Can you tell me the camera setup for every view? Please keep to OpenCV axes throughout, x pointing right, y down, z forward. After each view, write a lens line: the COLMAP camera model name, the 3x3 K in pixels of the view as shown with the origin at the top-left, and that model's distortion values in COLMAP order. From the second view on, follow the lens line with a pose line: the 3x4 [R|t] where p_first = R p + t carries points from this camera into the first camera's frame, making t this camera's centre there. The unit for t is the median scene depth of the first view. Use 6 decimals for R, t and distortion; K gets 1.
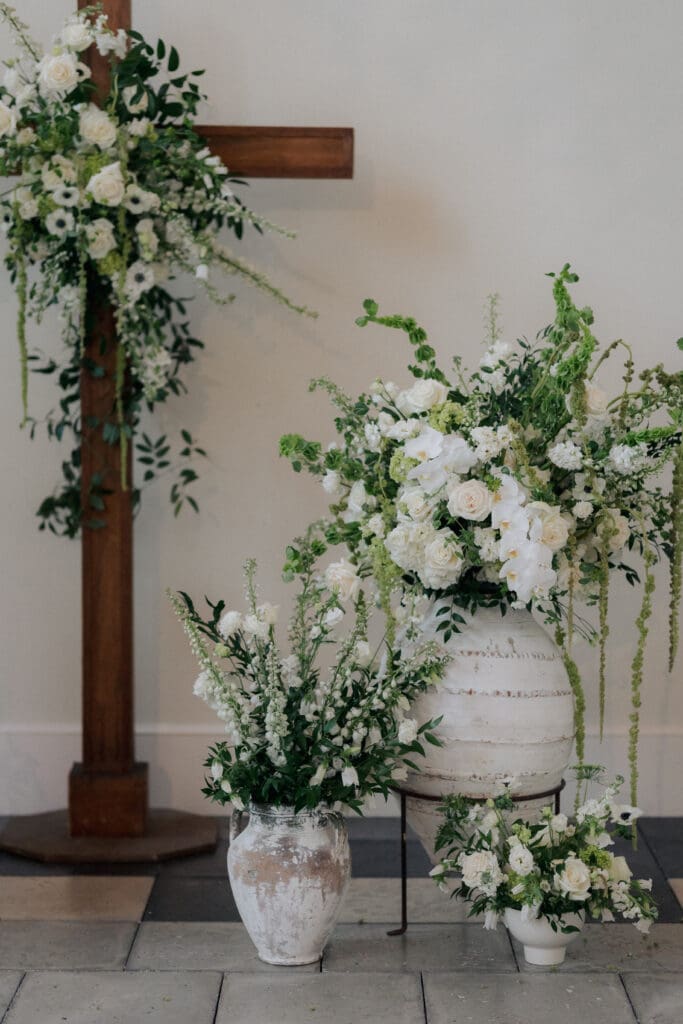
lens RADIAL K [[2276.1, 0, 341.7], [0, 2276.1, 513.2], [0, 0, 1]] dist [0.013751, 0.000000]
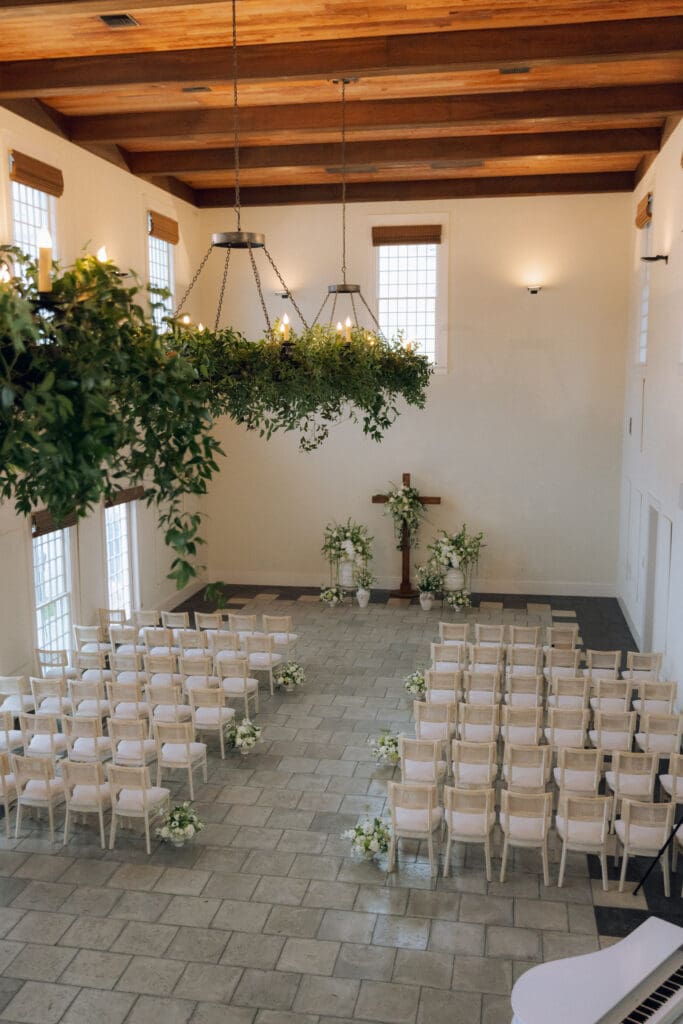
lens RADIAL K [[993.0, 0, 340.8], [0, 993.0, 513.9], [0, 0, 1]] dist [-0.018805, 0.000000]
pose [[0.984261, 0.021454, -0.175415, 0.282596], [-0.008435, 0.997176, 0.074630, -0.398900], [0.176520, -0.071976, 0.981662, -2.458727]]
